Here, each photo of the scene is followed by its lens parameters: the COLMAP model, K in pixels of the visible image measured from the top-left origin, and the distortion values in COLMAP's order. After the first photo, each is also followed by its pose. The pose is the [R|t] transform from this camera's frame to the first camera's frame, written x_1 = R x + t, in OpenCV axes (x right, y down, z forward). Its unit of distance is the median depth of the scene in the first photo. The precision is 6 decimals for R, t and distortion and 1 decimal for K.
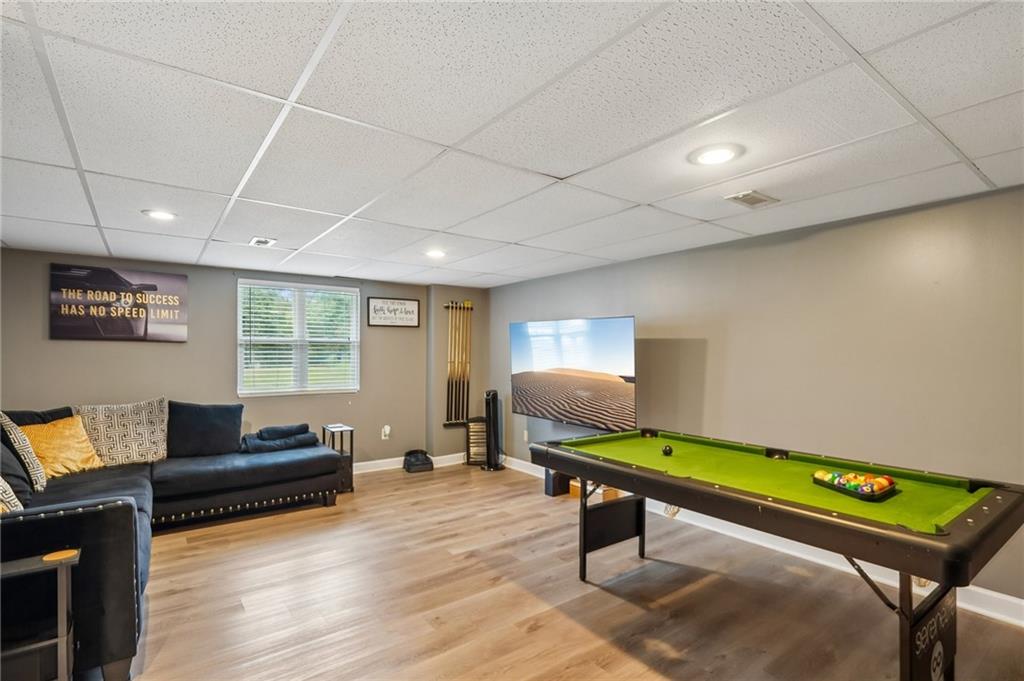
lens RADIAL K [[477.1, 0, 507.9], [0, 477.1, 350.7], [0, 0, 1]] dist [0.001194, 0.000178]
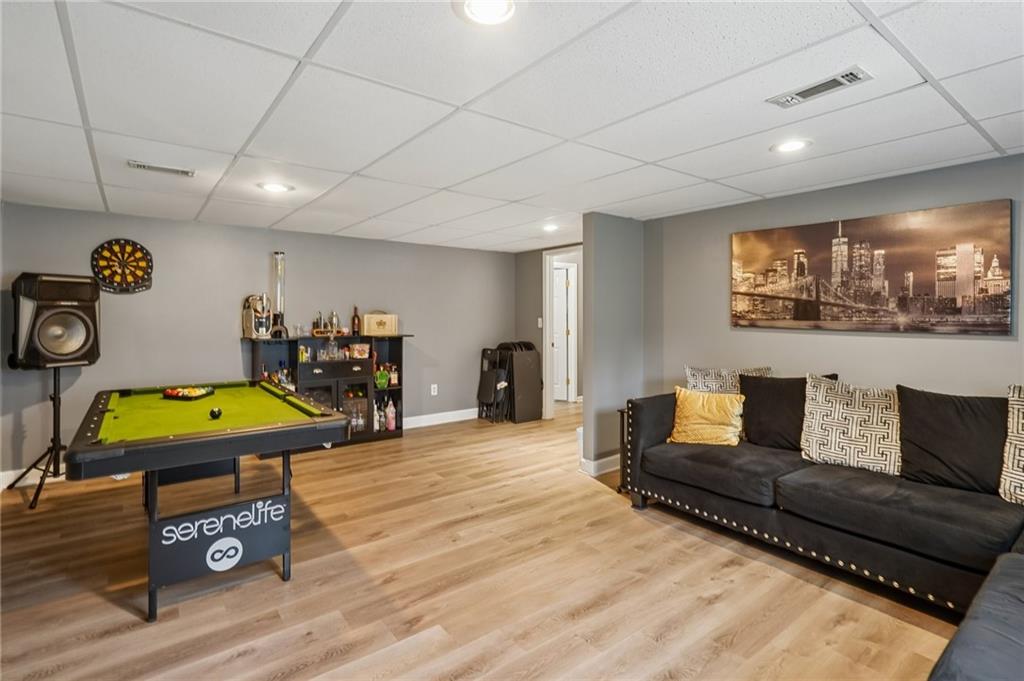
lens RADIAL K [[477.1, 0, 507.9], [0, 477.1, 350.7], [0, 0, 1]] dist [0.001194, 0.000178]
pose [[-0.999909, -0.000038, -0.013511, -0.219773], [-0.001101, 0.996898, 0.078700, 0.009046], [0.013466, 0.078708, -0.996807, 1.784126]]
